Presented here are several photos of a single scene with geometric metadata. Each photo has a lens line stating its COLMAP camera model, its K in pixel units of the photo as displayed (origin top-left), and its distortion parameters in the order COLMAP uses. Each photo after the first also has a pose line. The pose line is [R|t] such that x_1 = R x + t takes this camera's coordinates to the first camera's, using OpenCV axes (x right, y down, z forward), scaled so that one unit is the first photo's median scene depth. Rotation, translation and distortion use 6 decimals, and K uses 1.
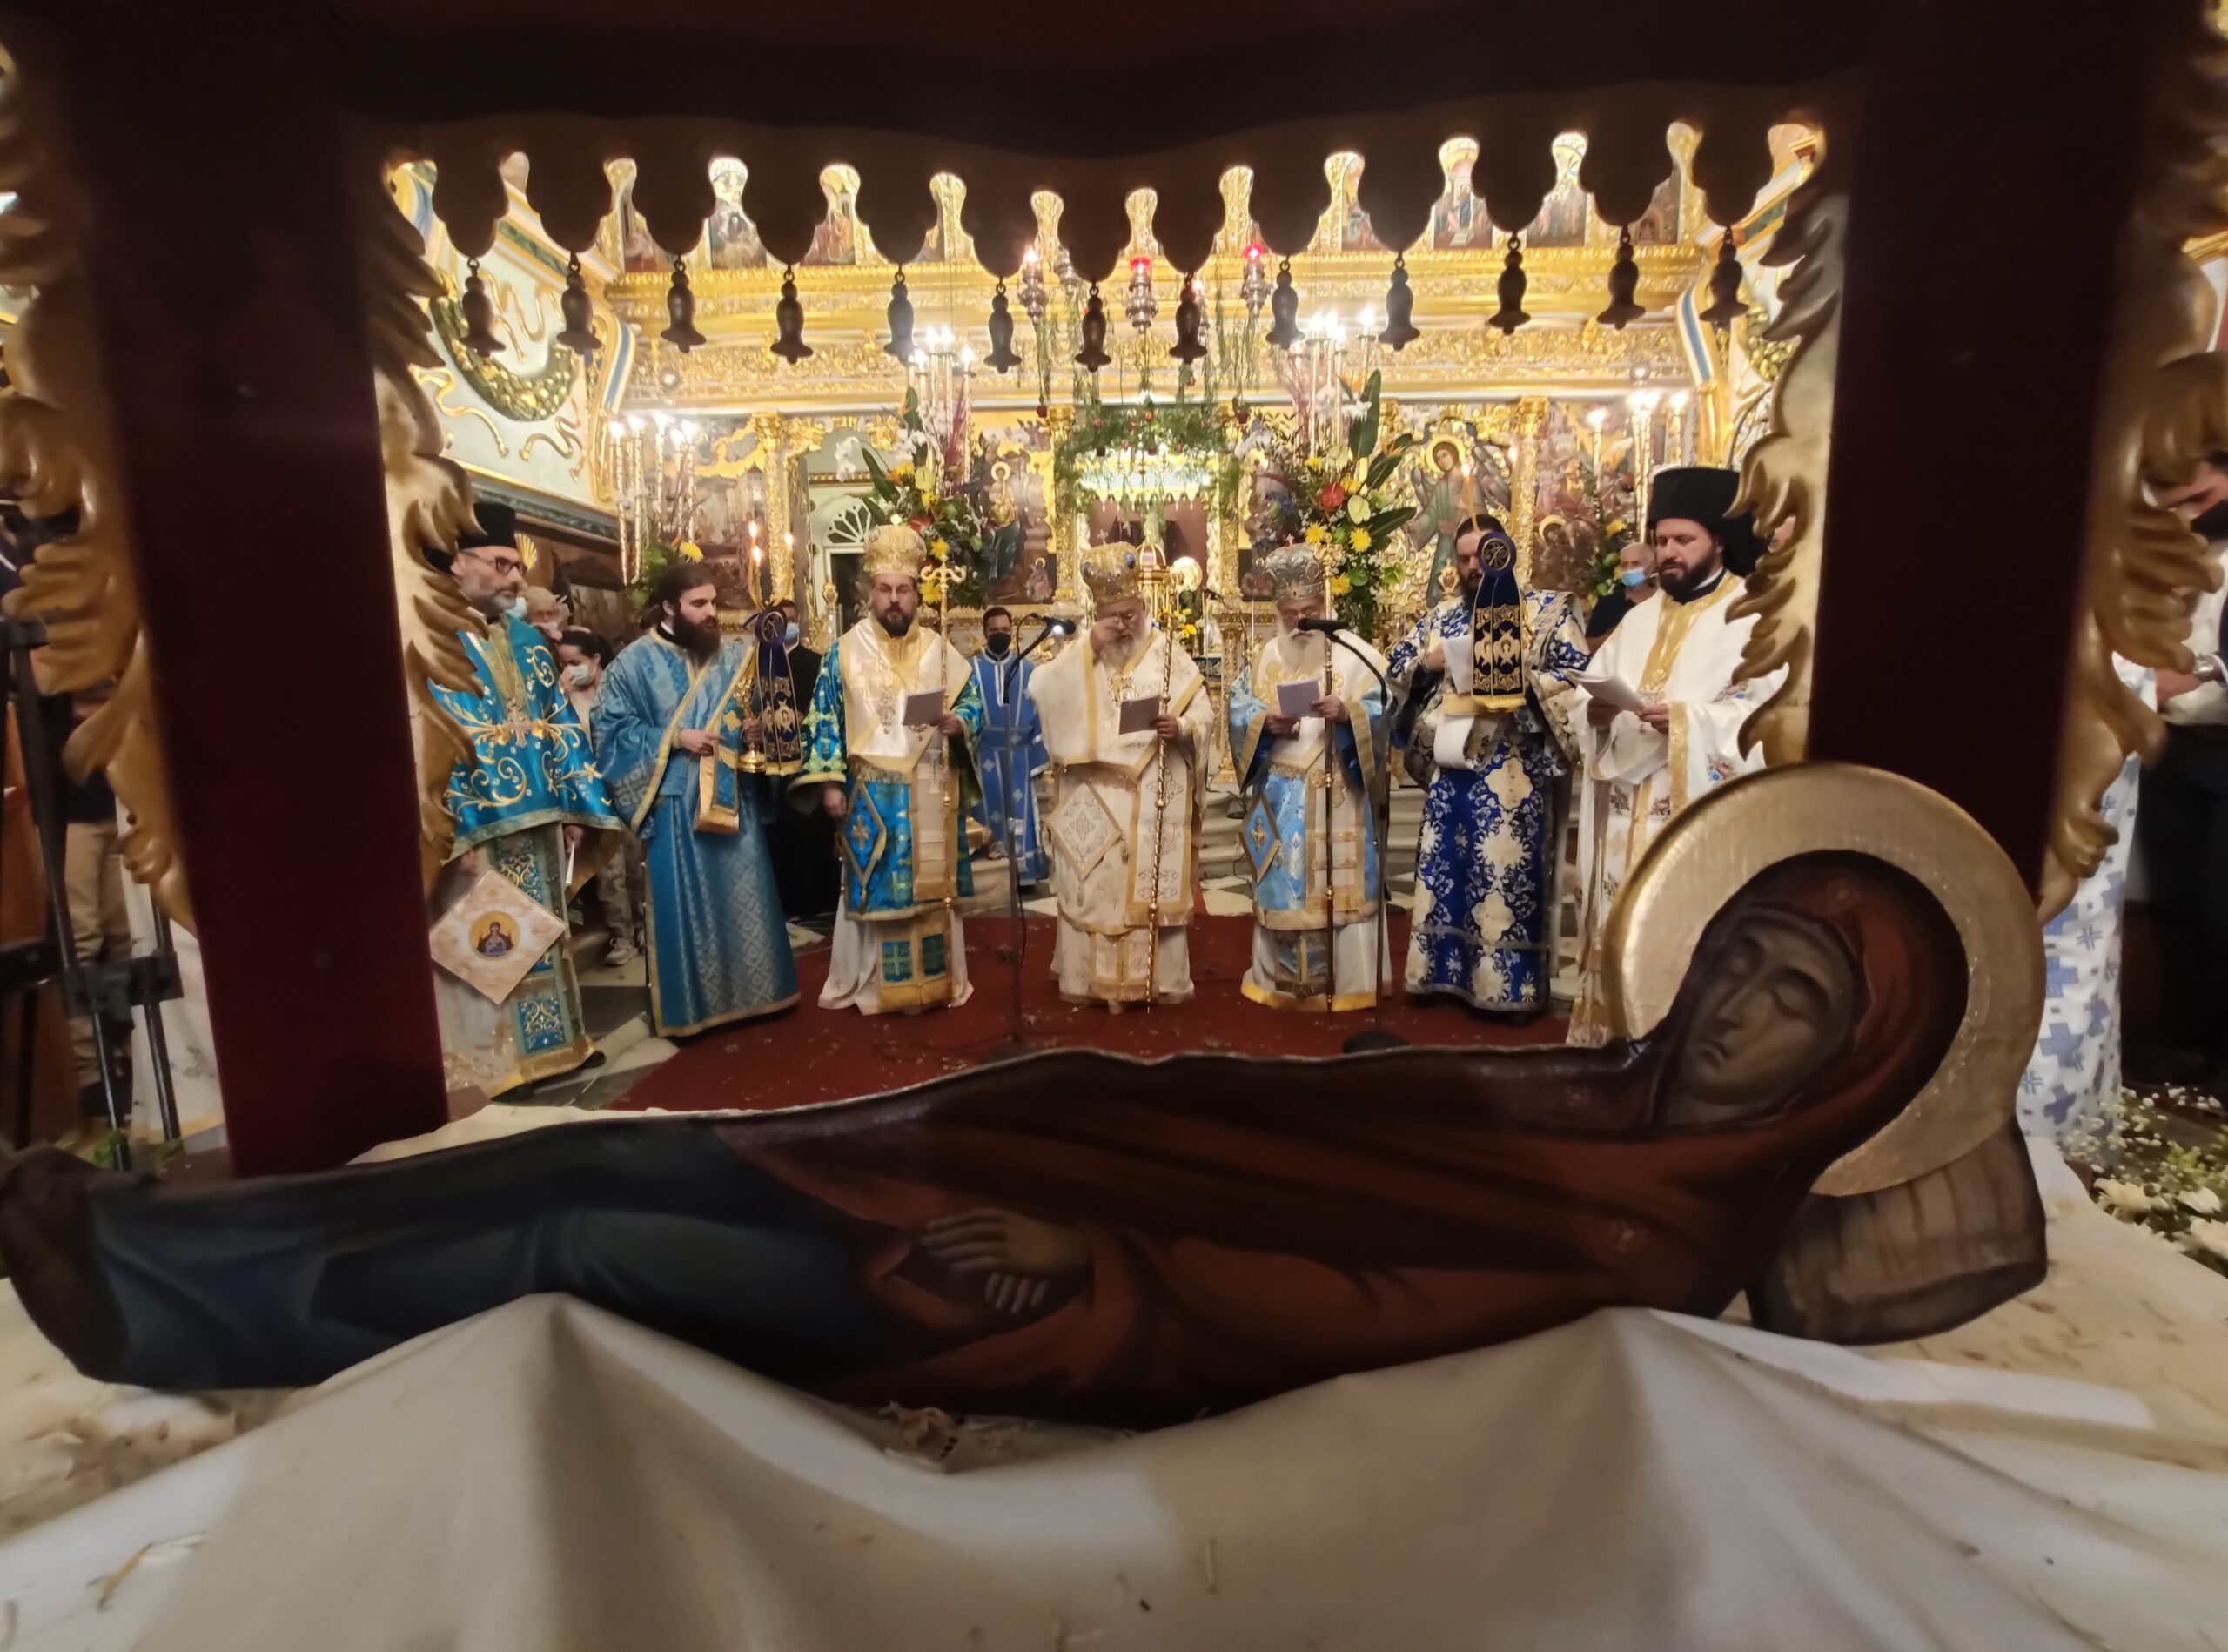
lens RADIAL K [[968.6, 0, 1116.0], [0, 968.6, 826.3], [0, 0, 1]] dist [-0.017786, 0.005951]
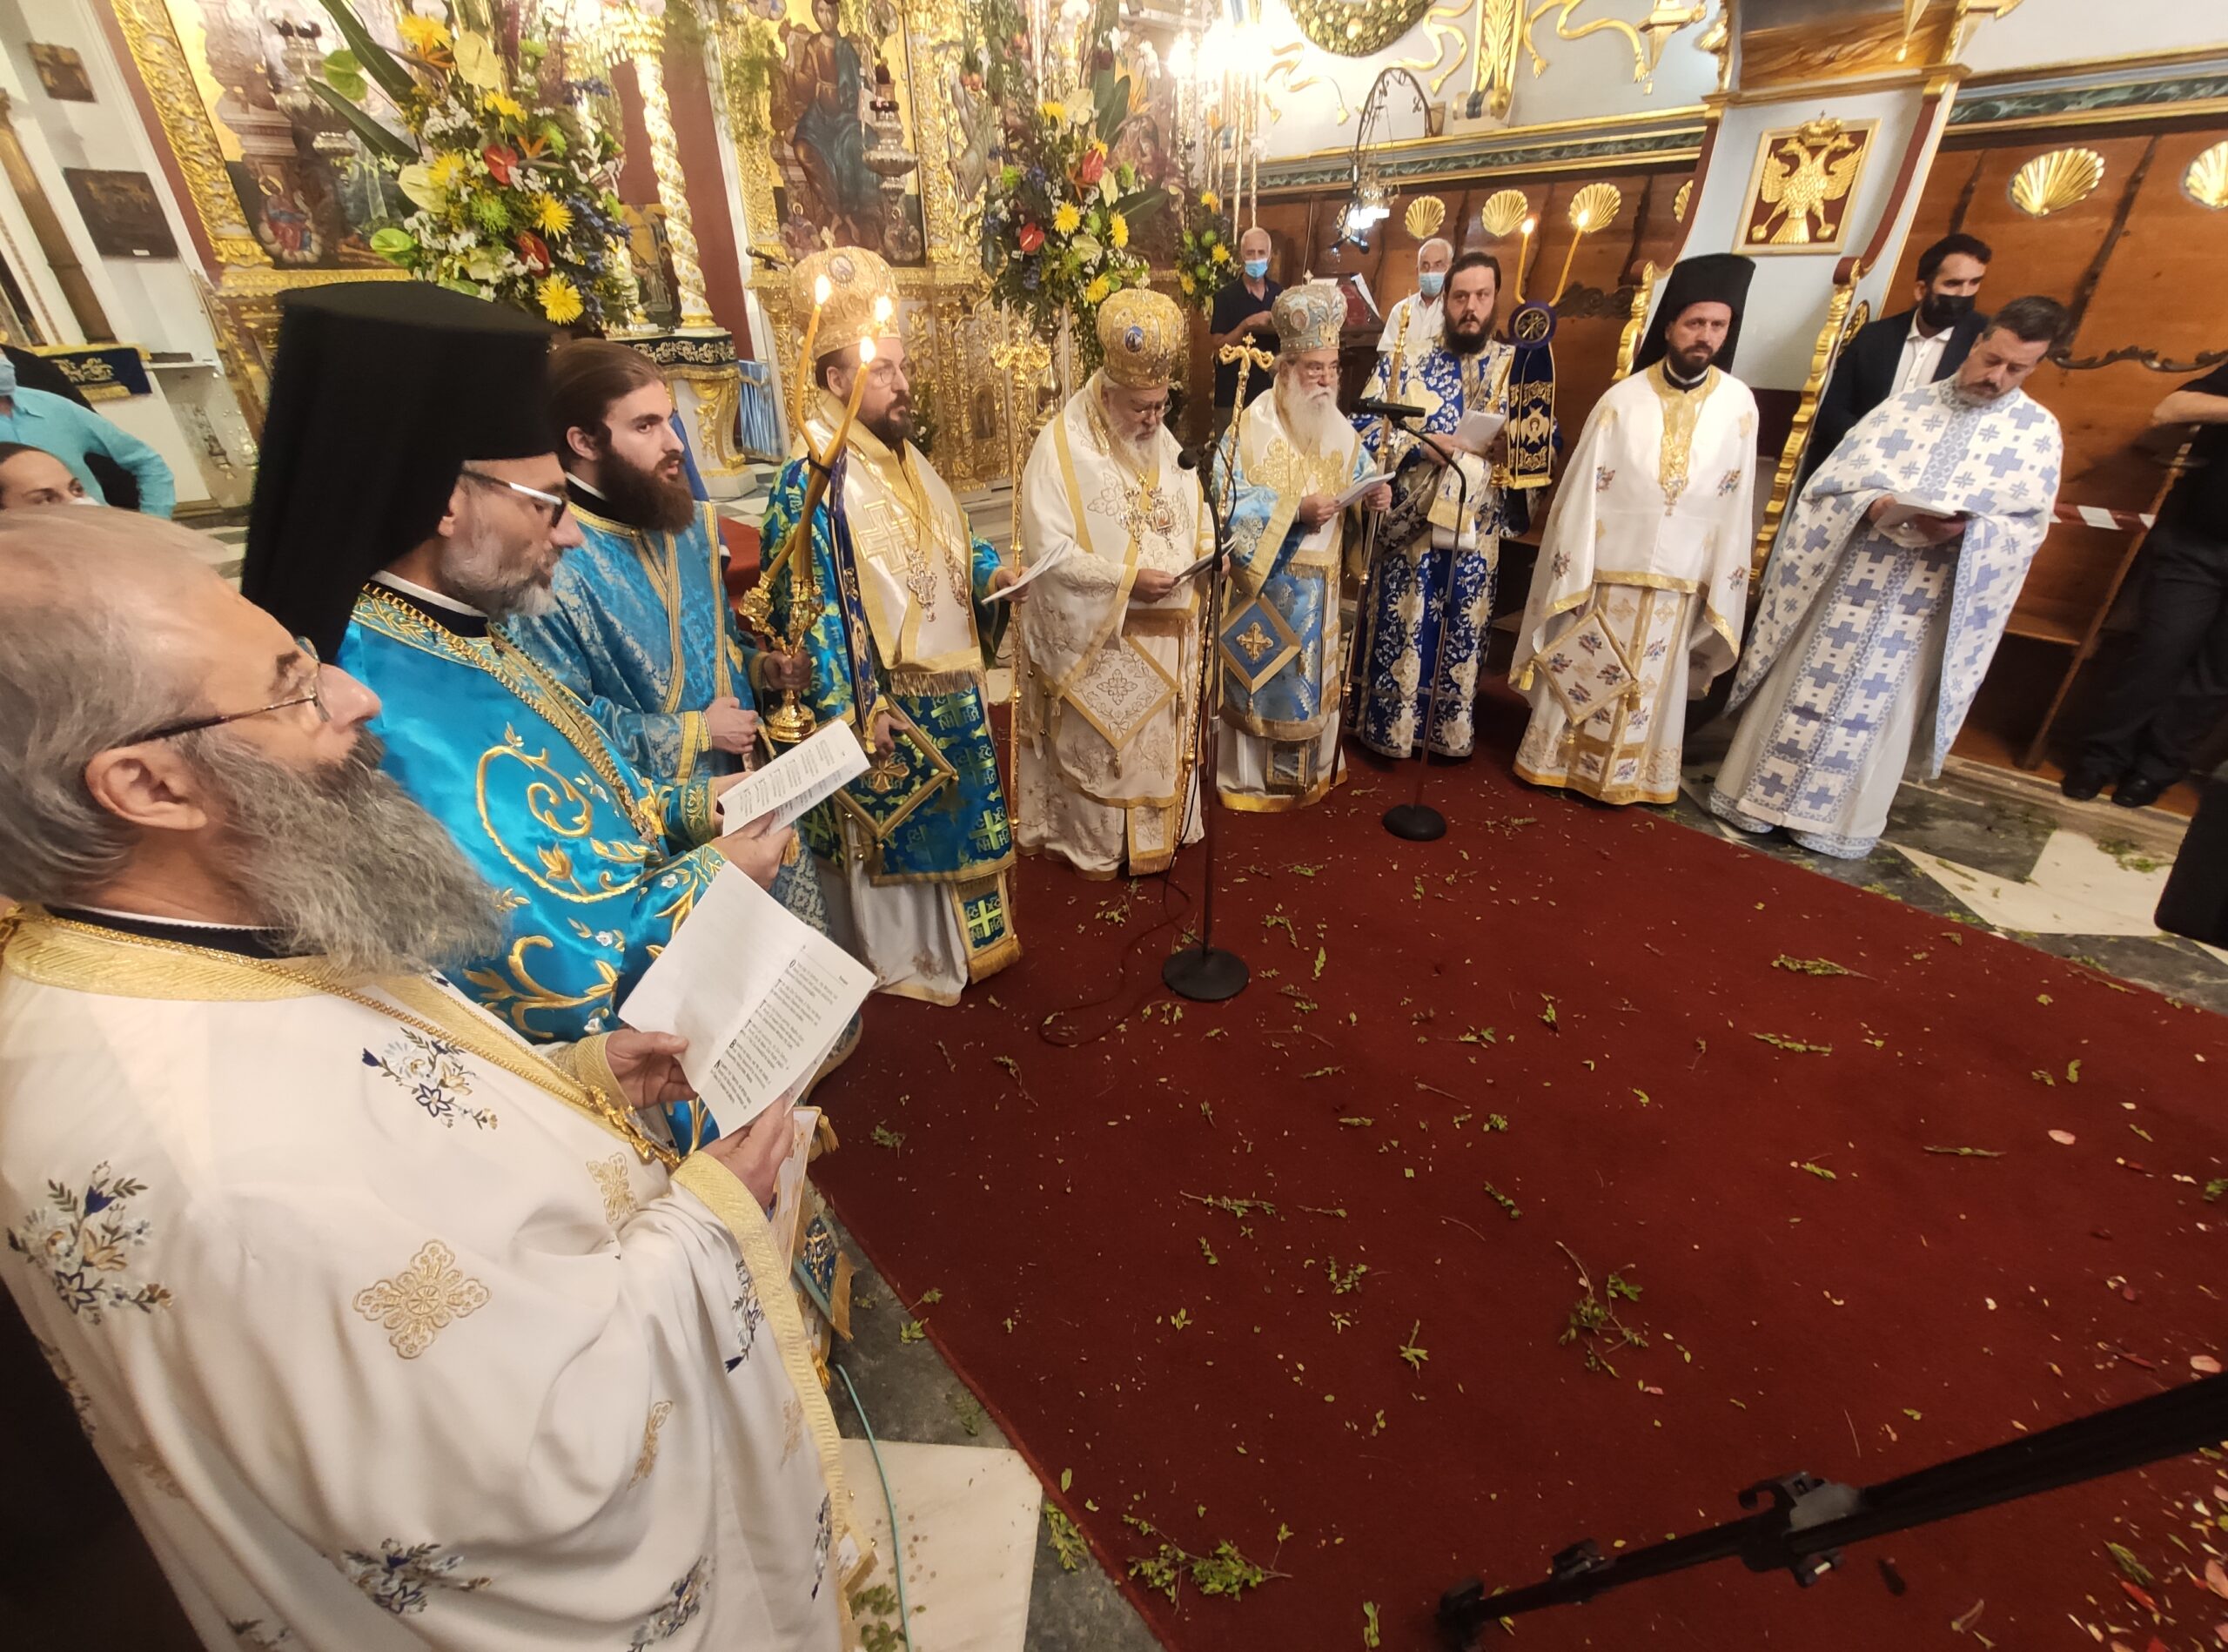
lens RADIAL K [[967.8, 0, 1115.5], [0, 967.8, 833.8], [0, 0, 1]] dist [-0.035281, 0.012491]
pose [[0.717147, -0.348945, 0.603272, -0.338684], [0.104856, 0.909795, 0.401595, -0.126705], [-0.688989, -0.224746, 0.689046, 0.263142]]
